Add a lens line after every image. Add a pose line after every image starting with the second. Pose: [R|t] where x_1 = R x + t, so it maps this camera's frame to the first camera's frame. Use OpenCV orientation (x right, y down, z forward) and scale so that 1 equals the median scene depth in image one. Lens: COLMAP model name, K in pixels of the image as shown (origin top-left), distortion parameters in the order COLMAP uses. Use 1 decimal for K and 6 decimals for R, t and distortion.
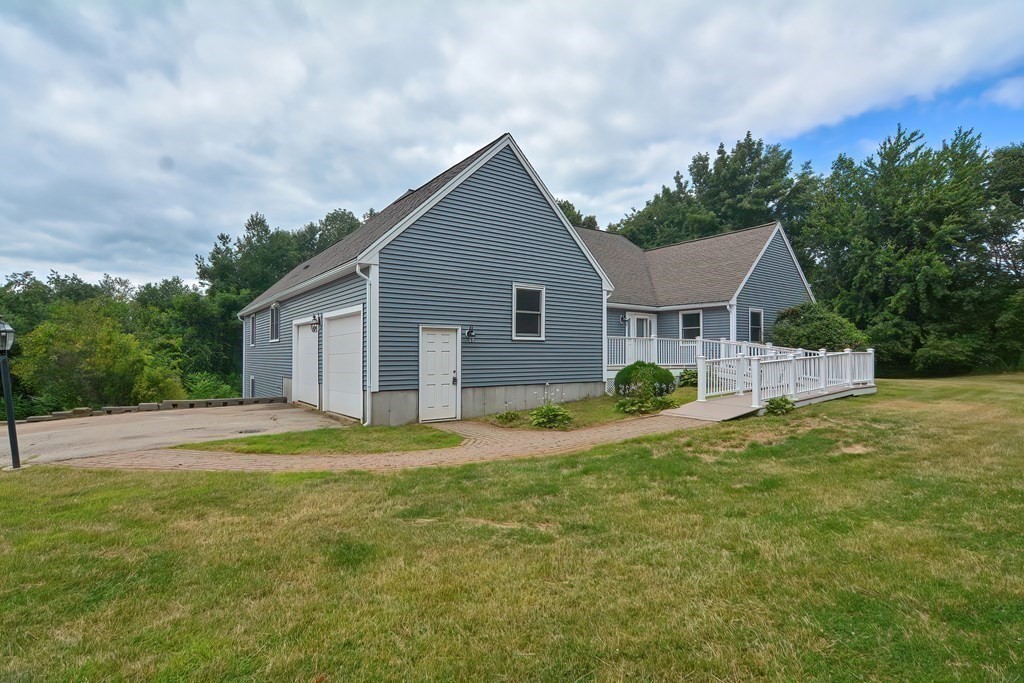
lens RADIAL K [[494.6, 0, 512.3], [0, 494.6, 345.5], [0, 0, 1]] dist [-0.010558, -0.000626]
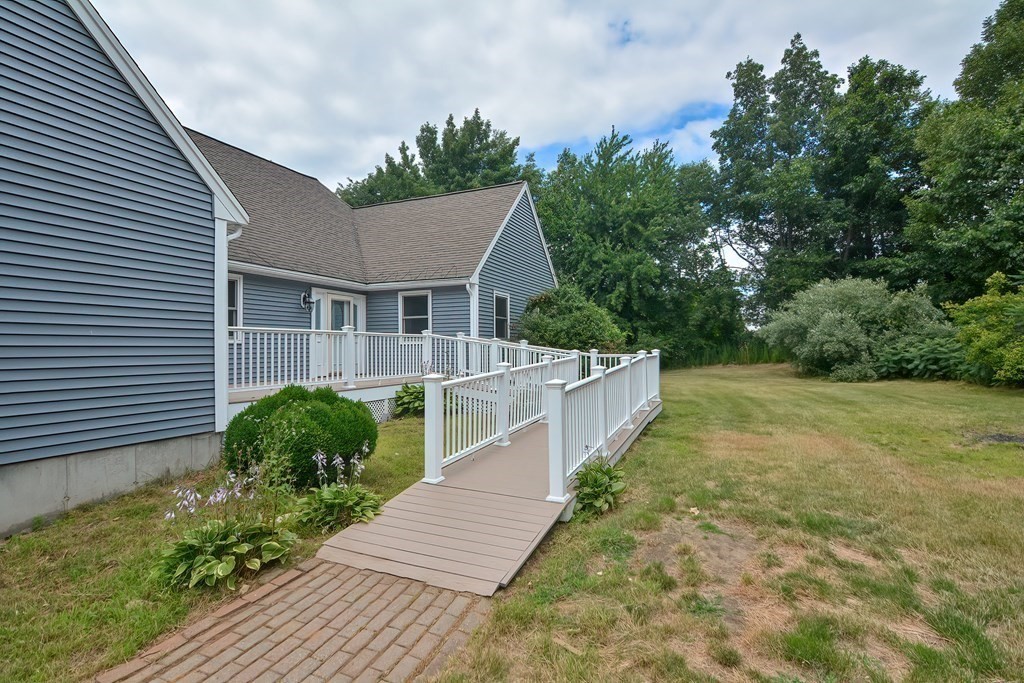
lens RADIAL K [[494.6, 0, 512.3], [0, 494.6, 345.5], [0, 0, 1]] dist [-0.010558, -0.000626]
pose [[0.860197, -0.002868, 0.509953, 0.102602], [-0.003296, 0.999932, 0.011183, -0.004076], [-0.509951, -0.011300, 0.860129, 0.274322]]
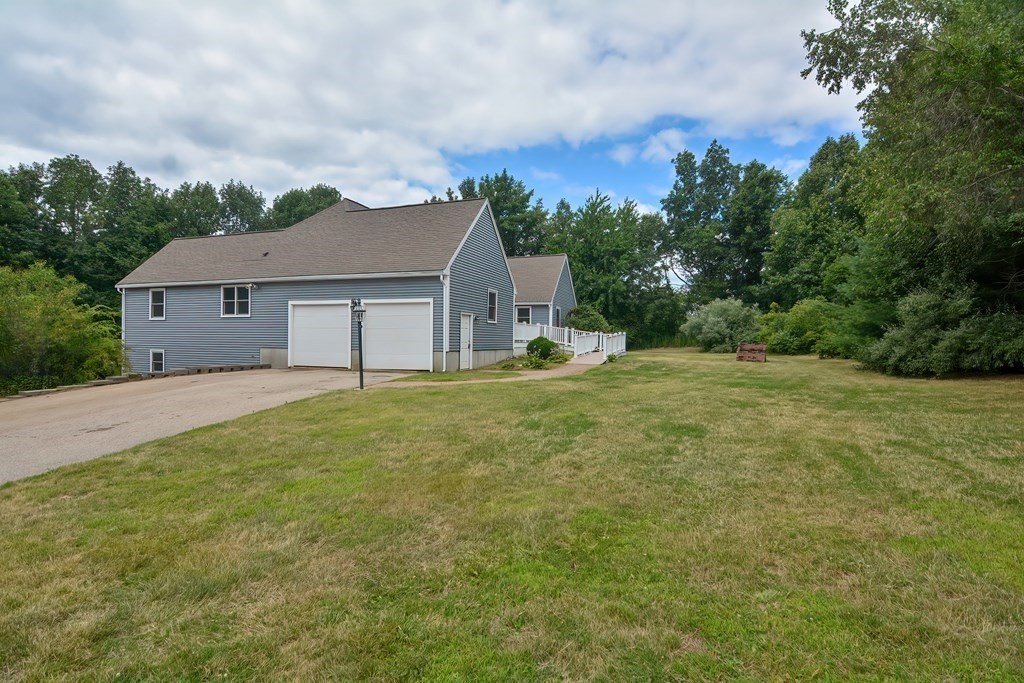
lens RADIAL K [[494.6, 0, 512.3], [0, 494.6, 345.5], [0, 0, 1]] dist [-0.010558, -0.000626]
pose [[0.825784, 0.003400, 0.563977, -0.403305], [-0.022065, 0.999411, 0.026283, 0.009234], [-0.563555, -0.034148, 0.825372, -0.196208]]
